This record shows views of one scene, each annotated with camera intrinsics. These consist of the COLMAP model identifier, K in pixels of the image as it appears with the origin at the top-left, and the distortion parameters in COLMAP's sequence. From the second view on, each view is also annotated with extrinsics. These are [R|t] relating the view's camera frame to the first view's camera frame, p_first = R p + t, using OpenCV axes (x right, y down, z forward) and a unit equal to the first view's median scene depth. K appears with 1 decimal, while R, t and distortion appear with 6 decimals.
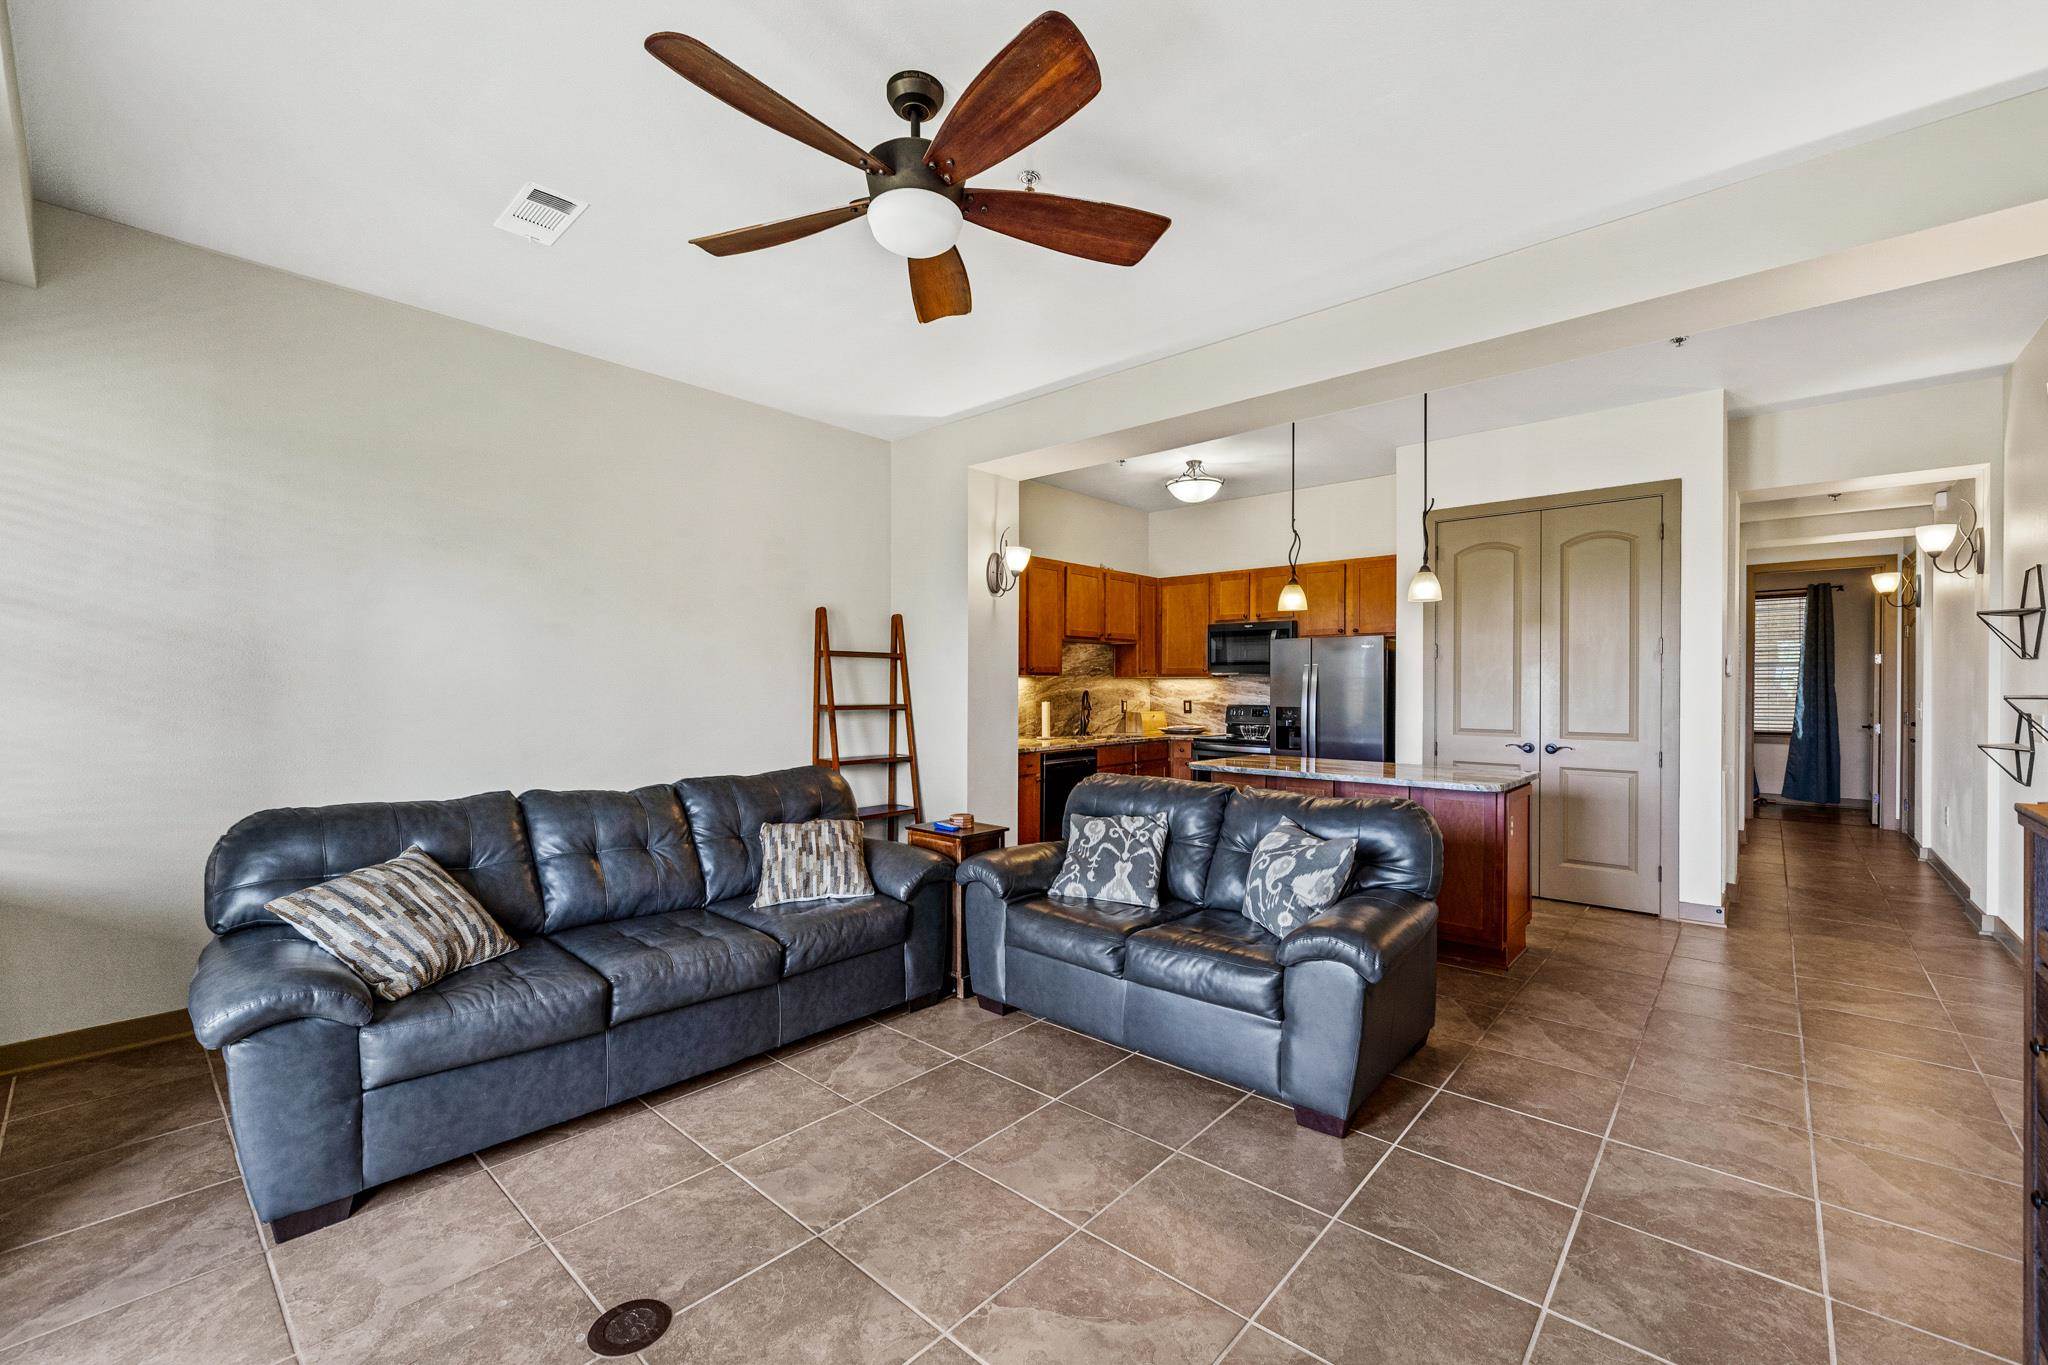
lens RADIAL K [[829.0, 0, 1020.2], [0, 829.0, 690.1], [0, 0, 1]] dist [-0.003302, 0.001651]
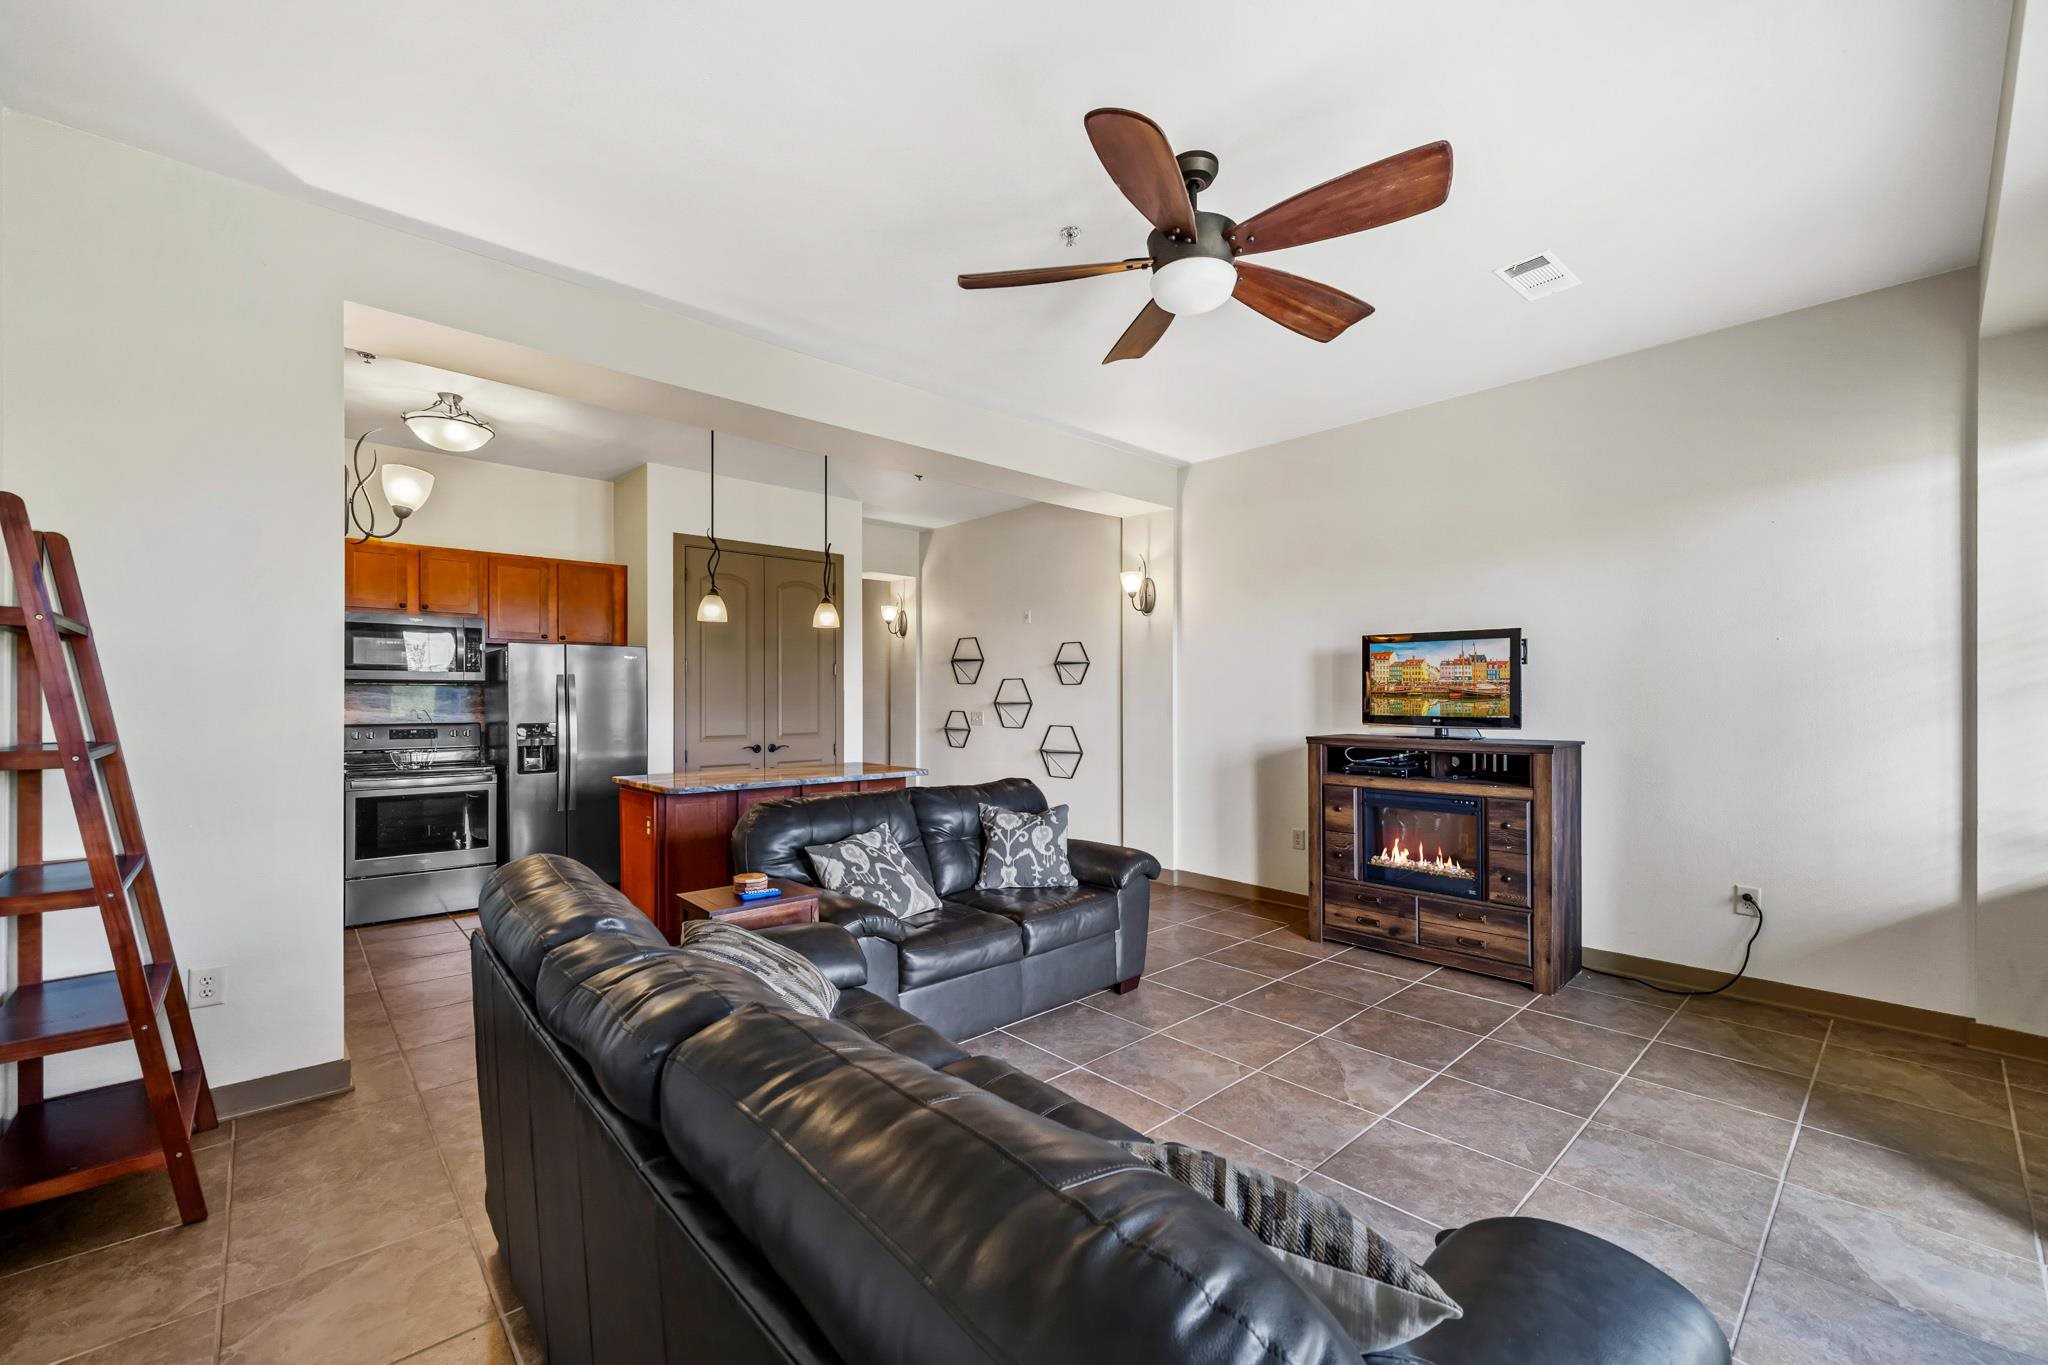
lens RADIAL K [[829.0, 0, 1020.1], [0, 829.0, 697.4], [0, 0, 1]] dist [-0.003302, 0.001651]
pose [[0.099512, -0.002444, 0.995033, -0.435181], [0.005497, 0.999983, 0.001906, -0.004227], [-0.995021, 0.005280, 0.099524, 0.387910]]
